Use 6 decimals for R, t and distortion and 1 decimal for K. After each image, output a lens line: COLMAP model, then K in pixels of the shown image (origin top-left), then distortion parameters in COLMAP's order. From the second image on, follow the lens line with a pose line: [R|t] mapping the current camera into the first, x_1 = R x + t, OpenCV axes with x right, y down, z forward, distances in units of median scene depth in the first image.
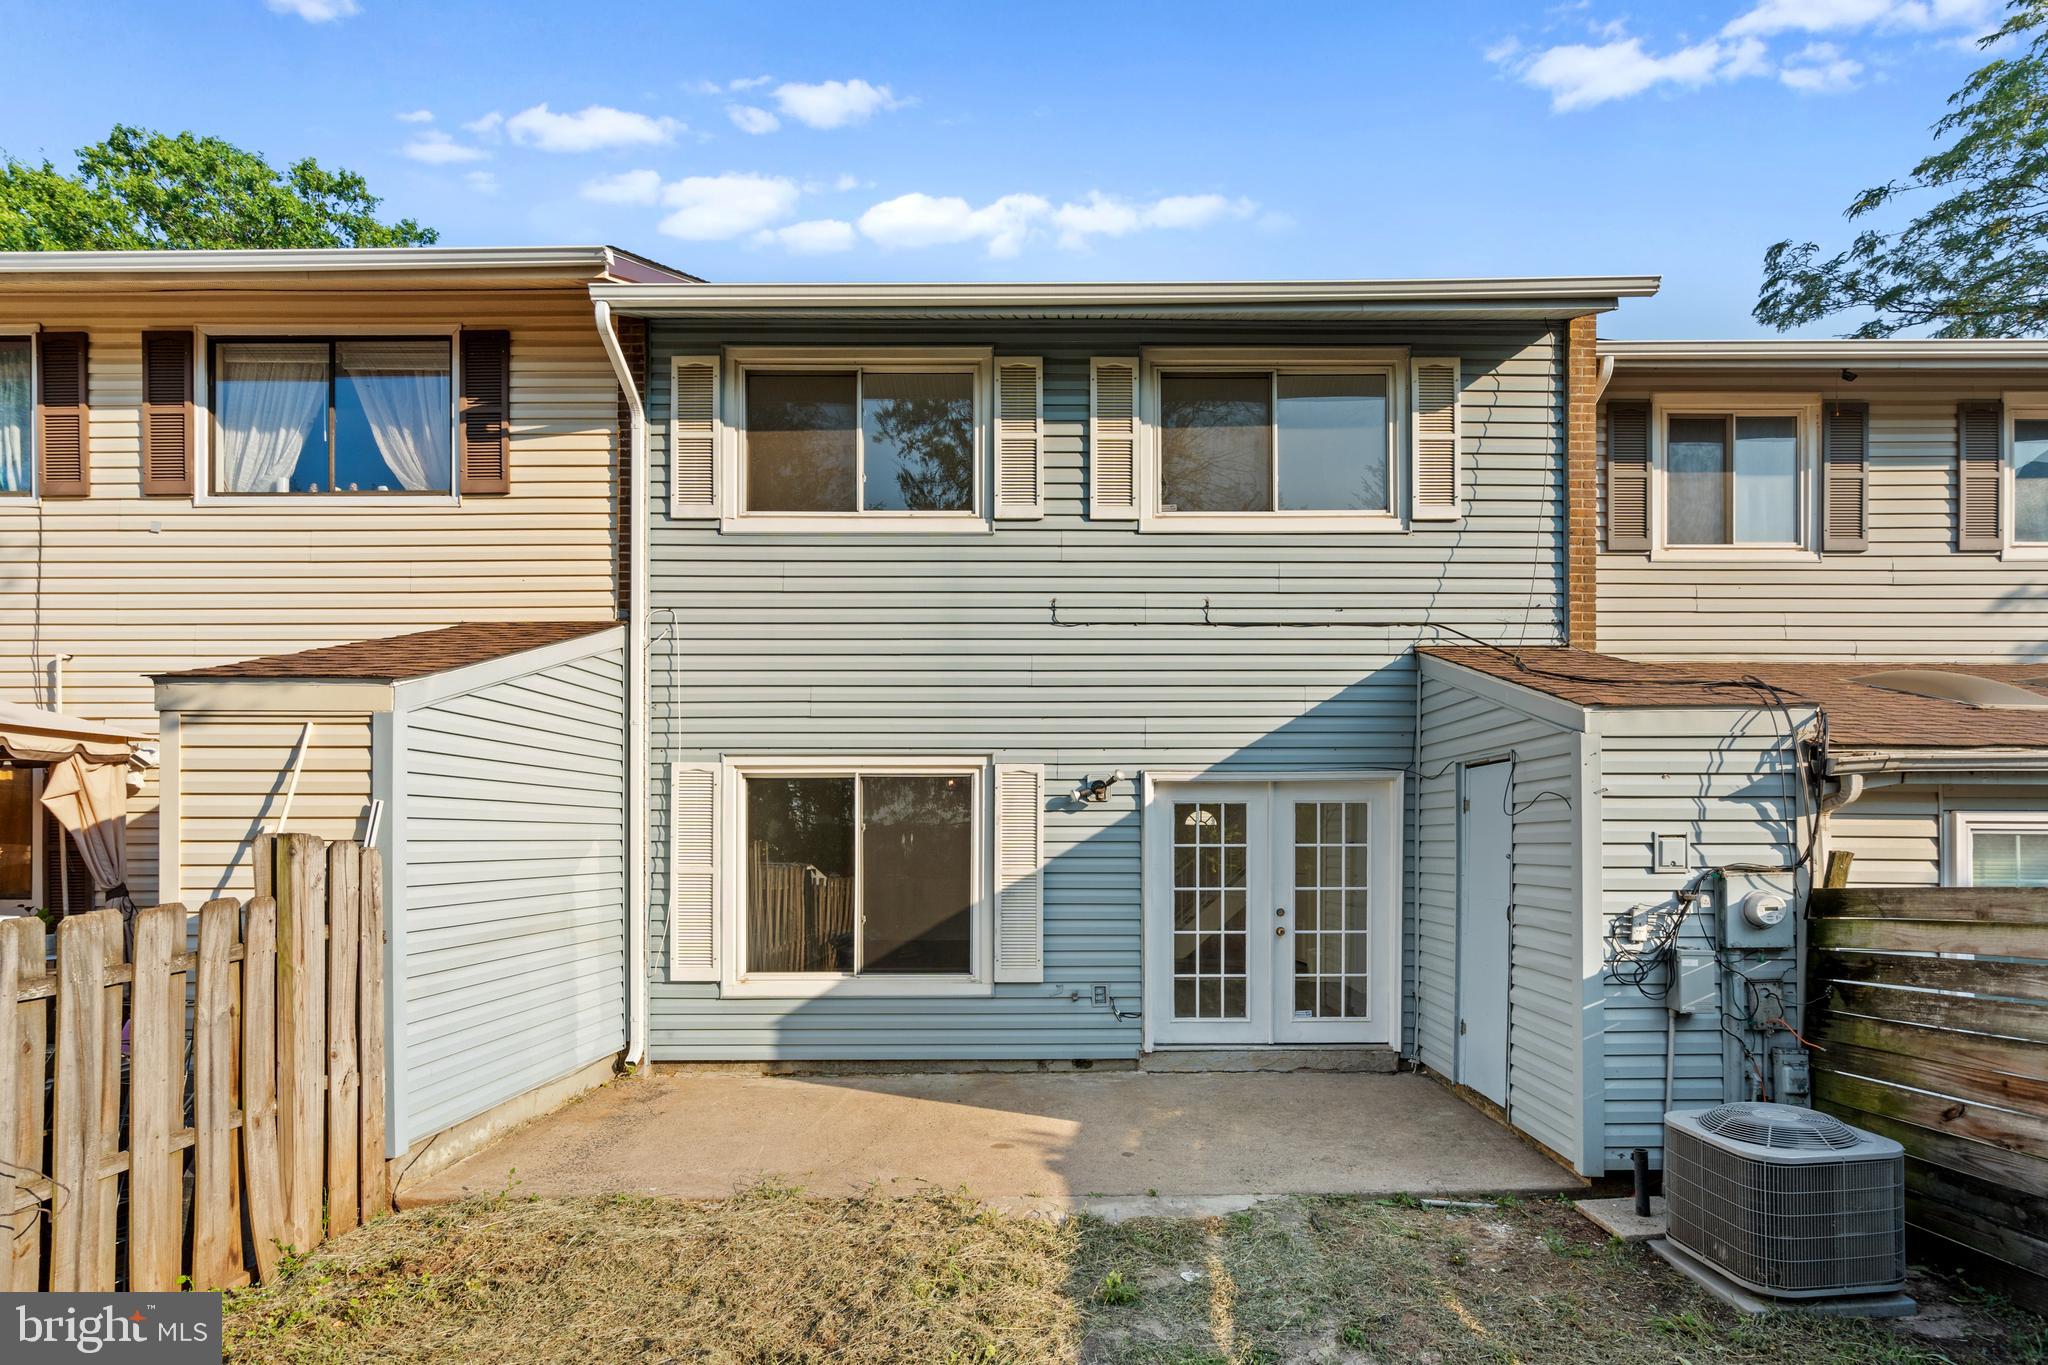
lens RADIAL K [[1001.5, 0, 1025.3], [0, 1001.5, 818.2], [0, 0, 1]] dist [-0.012081, 0.009713]
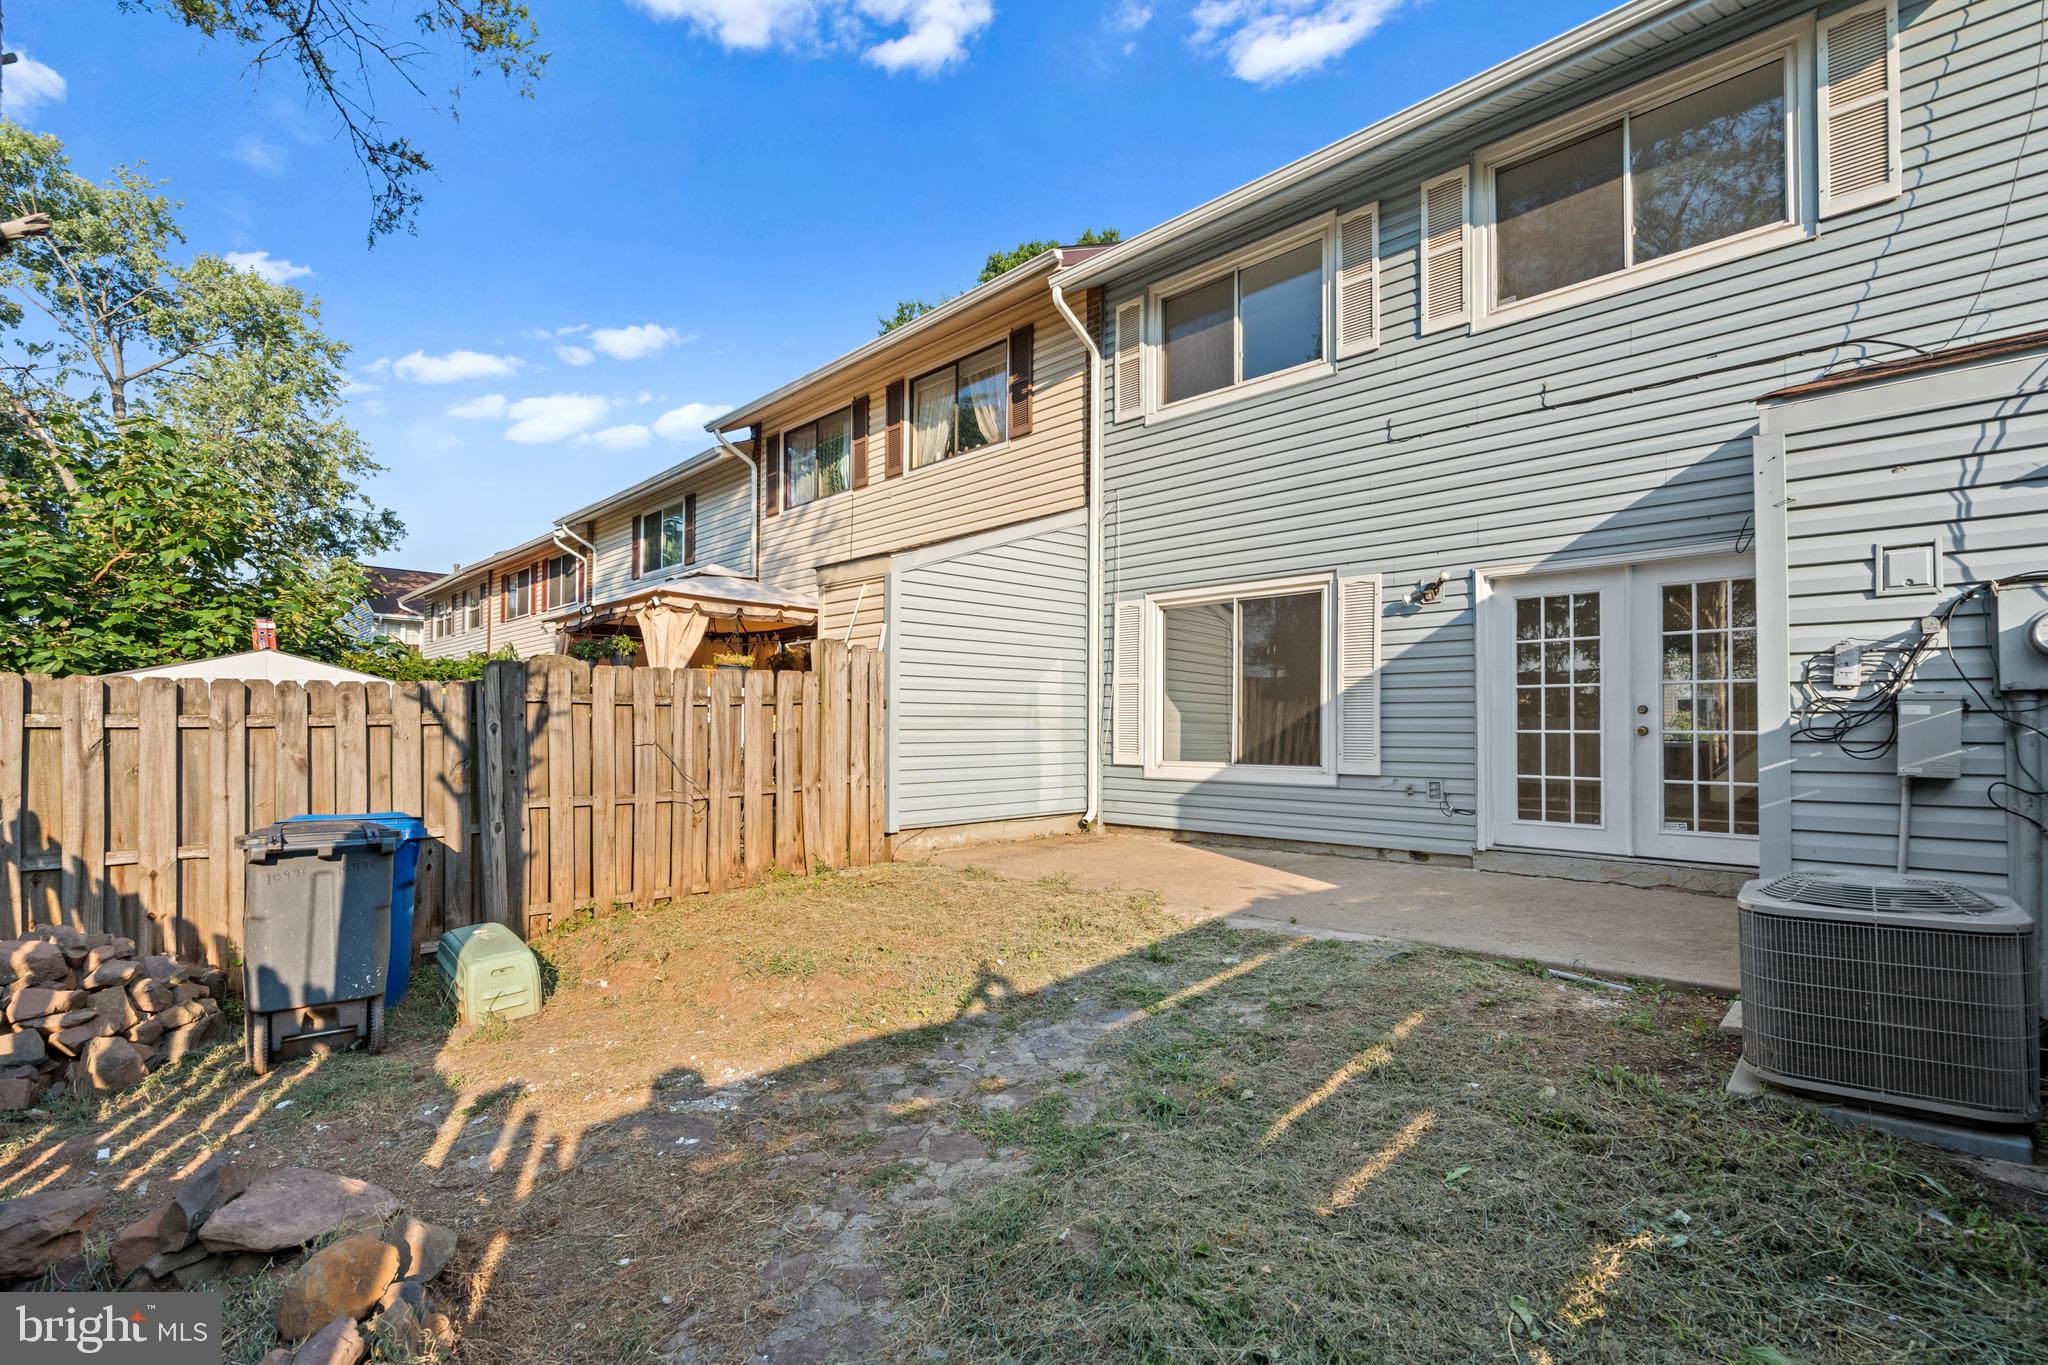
lens RADIAL K [[939.3, 0, 1024.0], [0, 939.3, 682.5], [0, 0, 1]] dist [-0.001403, 0.001183]
pose [[0.703712, -0.028302, -0.709922, 0.462042], [0.004589, 0.999367, -0.035292, 0.097133], [0.710471, 0.021577, 0.703396, 0.020179]]
